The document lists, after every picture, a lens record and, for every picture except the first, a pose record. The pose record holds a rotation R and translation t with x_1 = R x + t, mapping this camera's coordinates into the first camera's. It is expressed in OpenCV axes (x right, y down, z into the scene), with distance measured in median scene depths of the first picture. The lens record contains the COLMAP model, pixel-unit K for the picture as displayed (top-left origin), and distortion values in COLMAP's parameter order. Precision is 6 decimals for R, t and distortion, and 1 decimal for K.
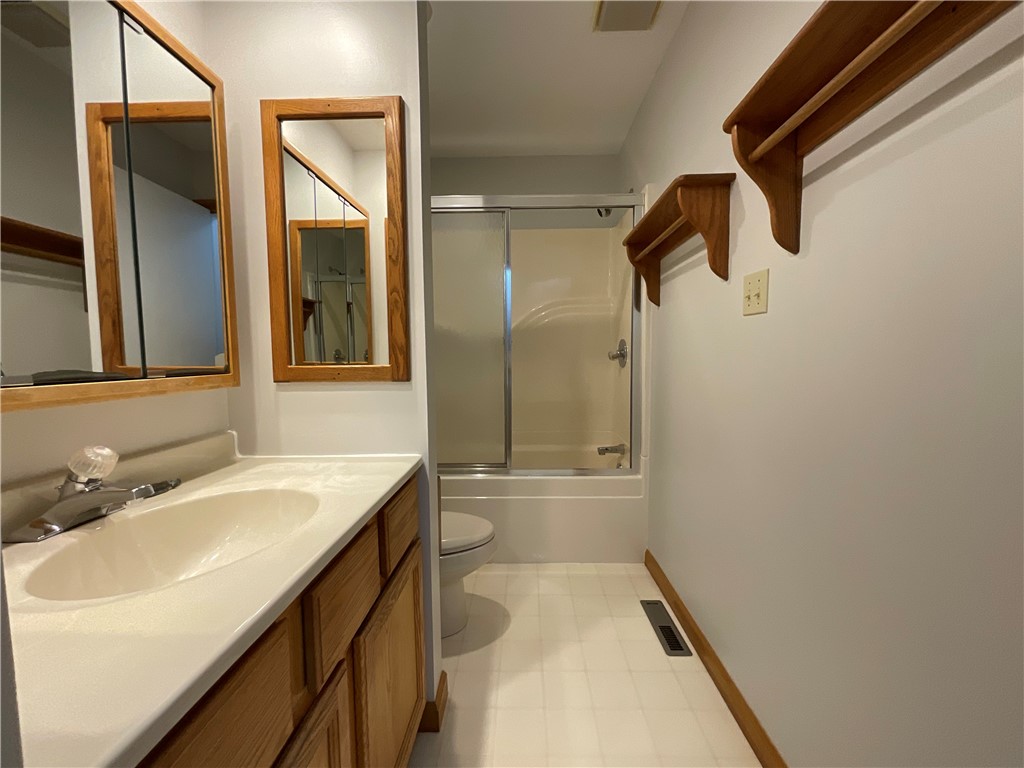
lens RADIAL K [[413.3, 0, 513.1], [0, 413.3, 384.2], [0, 0, 1]] dist [0.001786, -0.001249]
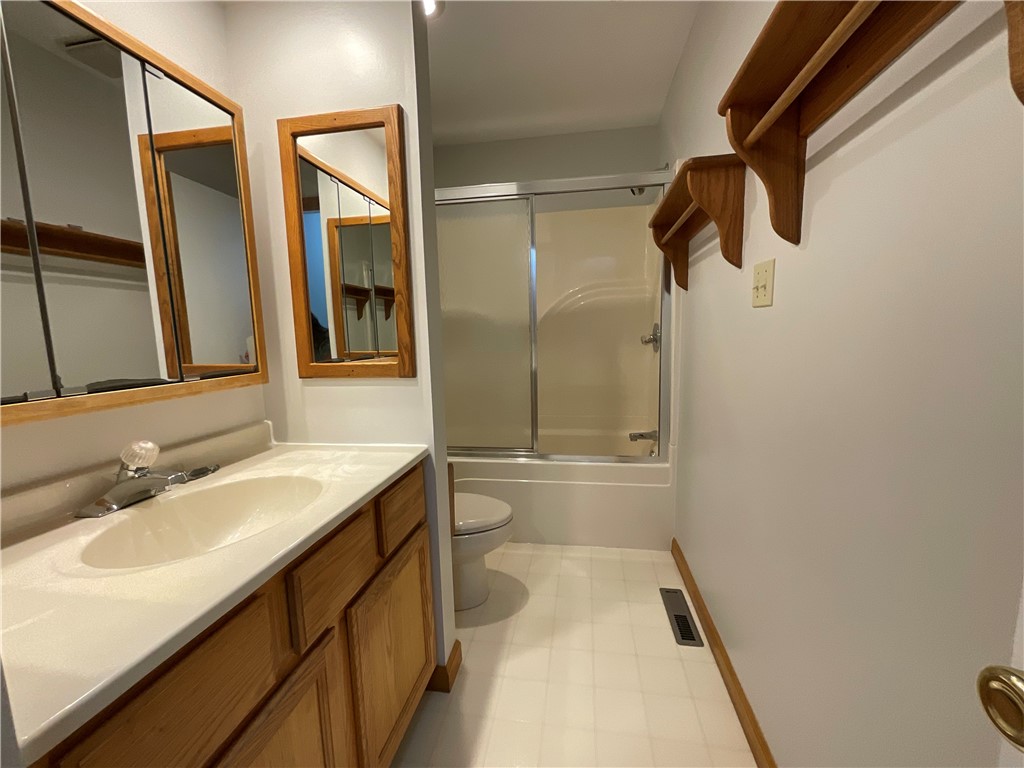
lens RADIAL K [[413.3, 0, 516.5], [0, 413.3, 384.1], [0, 0, 1]] dist [0.001786, -0.001249]
pose [[0.989939, 0.001880, -0.141482, 0.164354], [0.006297, 0.998336, 0.057328, -0.050738], [0.141354, -0.057642, 0.988280, -0.023651]]
